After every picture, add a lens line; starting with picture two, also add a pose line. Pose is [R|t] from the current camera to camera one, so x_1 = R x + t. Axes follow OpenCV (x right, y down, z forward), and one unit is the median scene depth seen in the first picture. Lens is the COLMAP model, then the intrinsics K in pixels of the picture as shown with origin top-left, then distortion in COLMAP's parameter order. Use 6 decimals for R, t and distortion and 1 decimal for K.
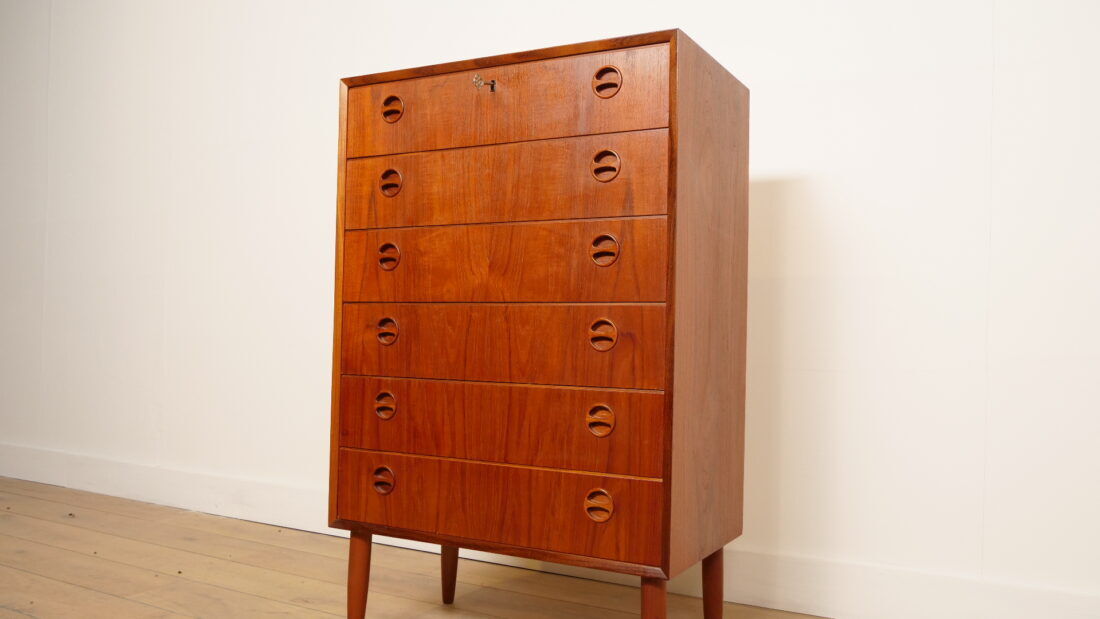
lens RADIAL K [[901.1, 0, 548.9], [0, 901.1, 309.3], [0, 0, 1]] dist [-0.021655, 0.003441]
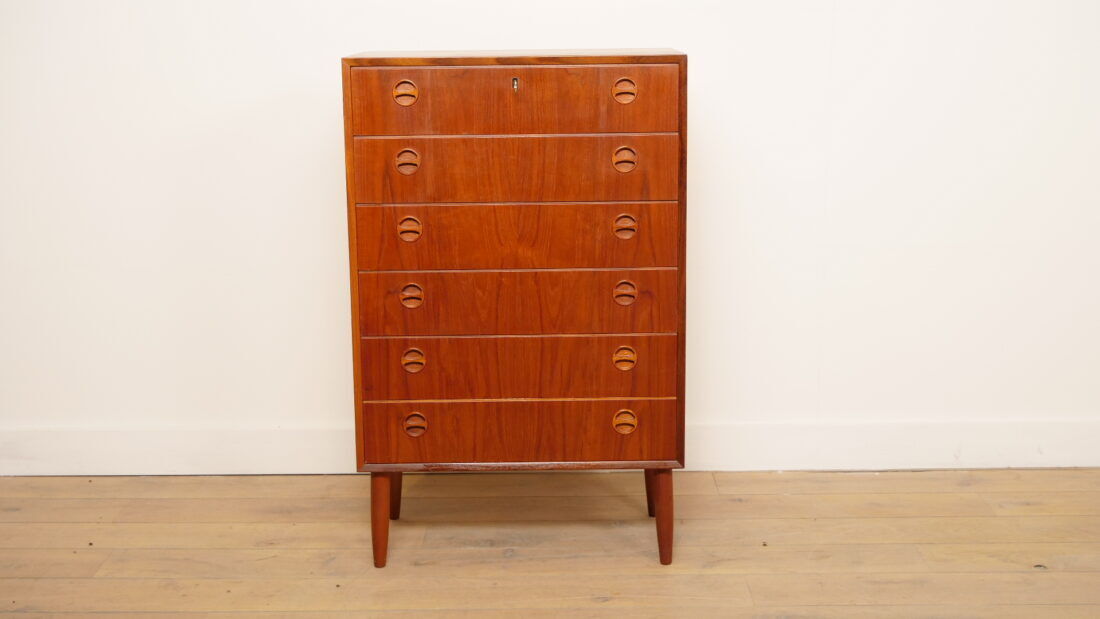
lens RADIAL K [[1579.3, 0, 555.4], [0, 1579.3, 312.7], [0, 0, 1]] dist [0.017849, 0.000000]
pose [[0.879083, -0.127570, 0.459282, -0.964268], [0.016450, 0.971068, 0.238238, -0.436425], [-0.476386, -0.201875, 0.855747, -0.790979]]
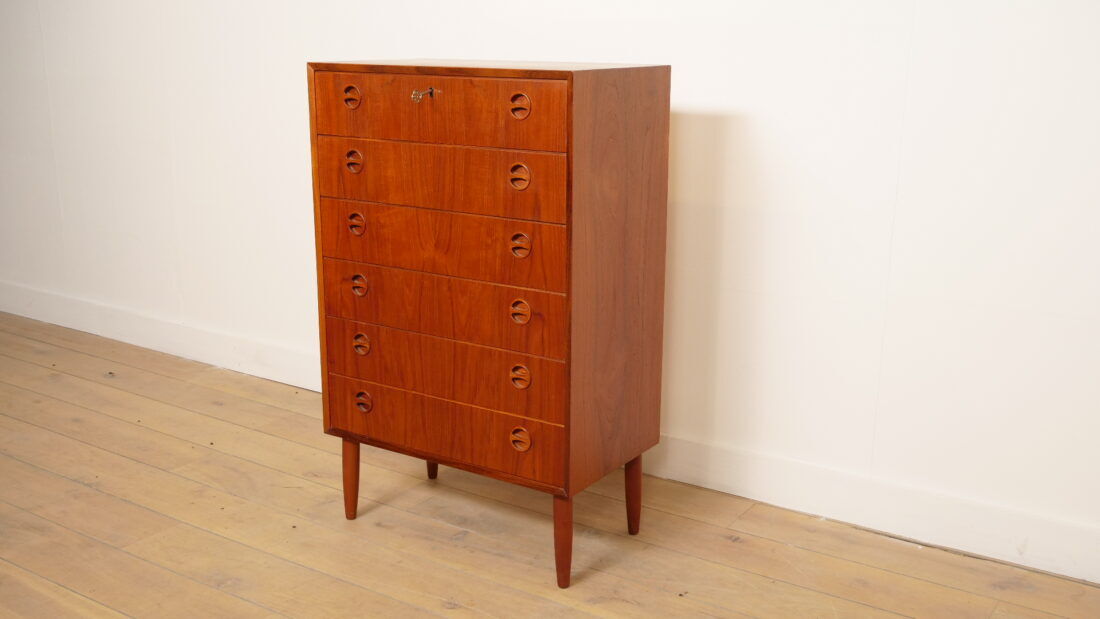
lens RADIAL K [[1137.6, 0, 546.6], [0, 1137.6, 308.8], [0, 0, 1]] dist [0.007508, 0.000000]
pose [[0.995719, 0.004921, -0.092297, 0.221890], [0.020112, 0.963119, 0.268323, -0.366394], [0.090214, -0.269031, 0.958897, -0.471402]]
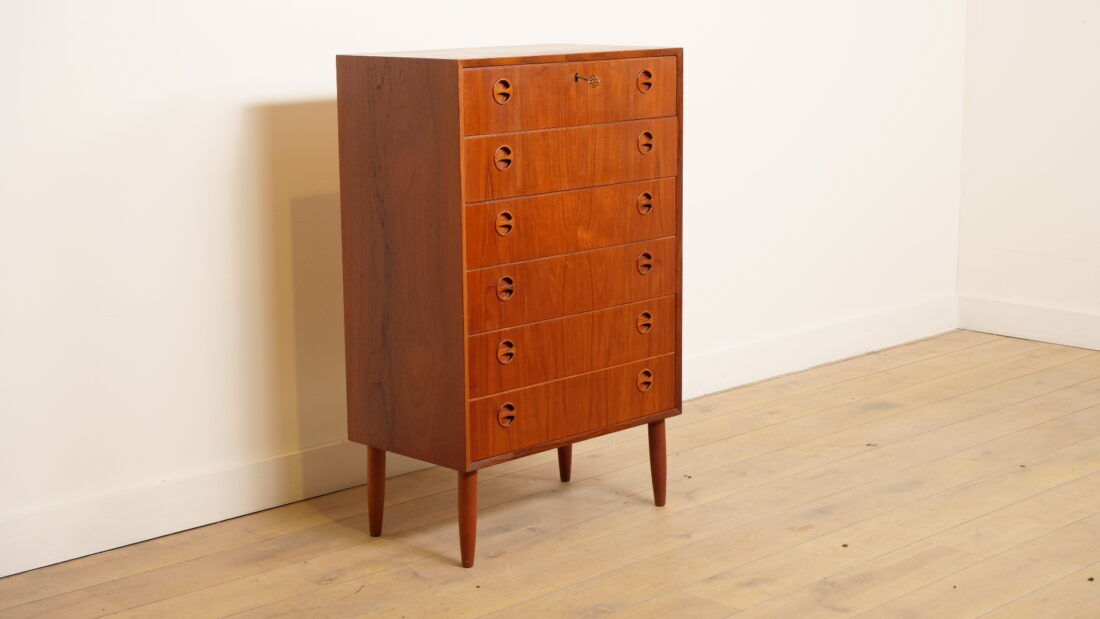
lens RADIAL K [[1769.0, 0, 549.5], [0, 1769.0, 303.6], [0, 0, 1]] dist [0.017213, 0.000000]
pose [[0.292206, -0.198097, 0.935614, -2.369283], [-0.010164, 0.977613, 0.210164, -0.448609], [-0.956301, -0.070921, 0.283651, 0.323607]]
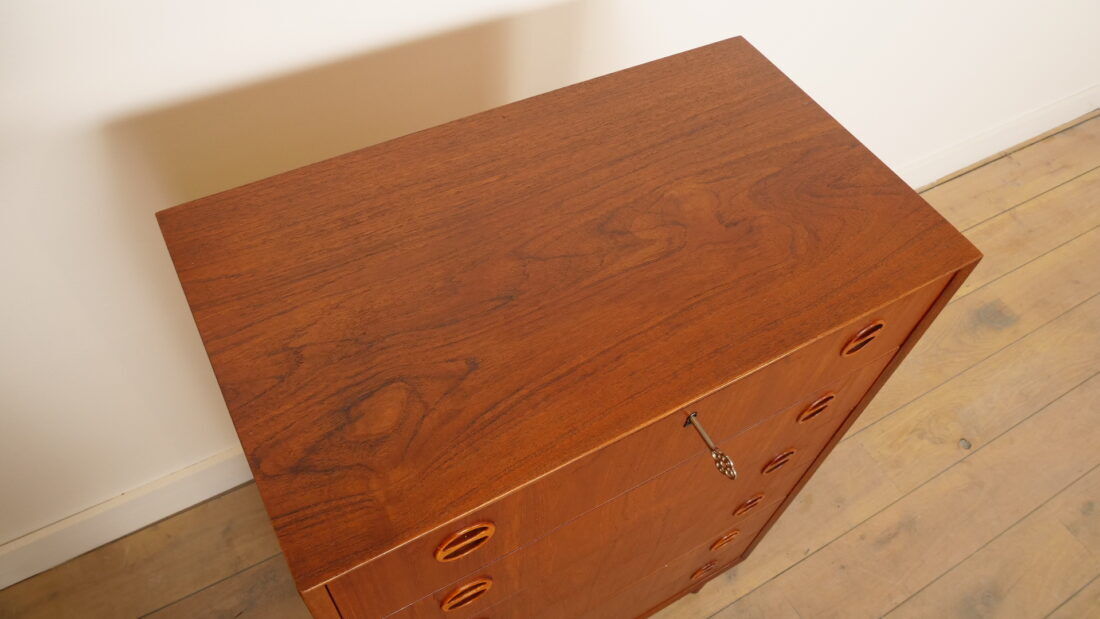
lens RADIAL K [[809.1, 0, 574.5], [0, 809.1, 332.4], [0, 0, 1]] dist [-0.036901, -0.002227]
pose [[0.509581, -0.675055, 0.533505, -0.314390], [-0.092449, 0.573503, 0.813970, -0.630183], [-0.855442, -0.464106, 0.229838, 0.939495]]
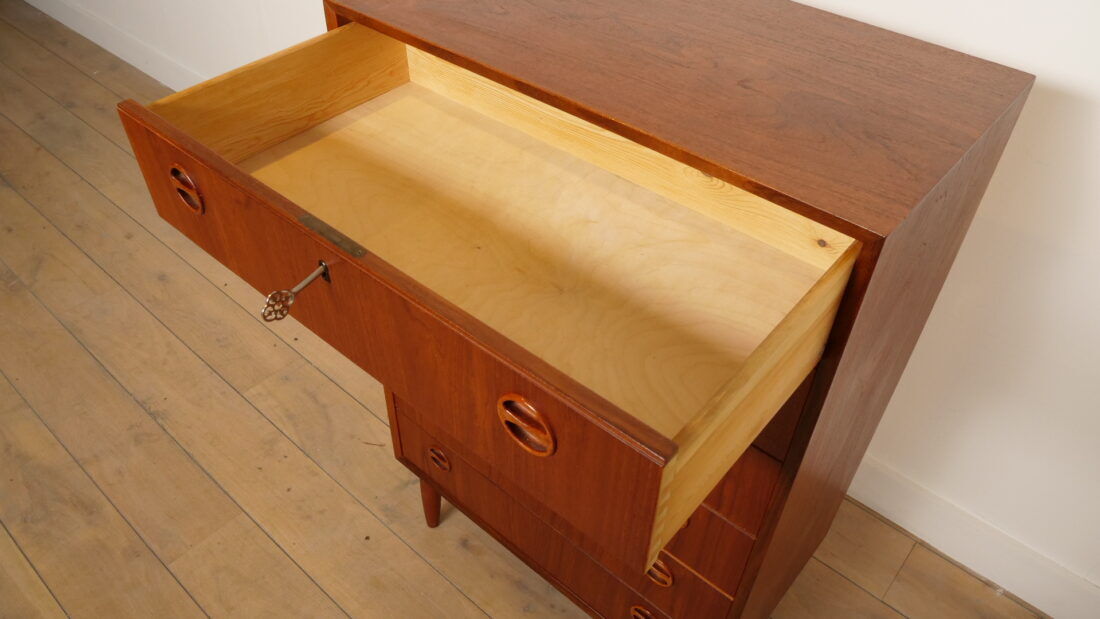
lens RADIAL K [[809.1, 0, 559.7], [0, 809.1, 316.3], [0, 0, 1]] dist [-0.036901, -0.002227]
pose [[0.979600, 0.138553, -0.145559, 0.050047], [-0.005396, 0.742197, 0.670160, -0.497225], [0.200887, -0.655703, 0.727804, 0.478555]]
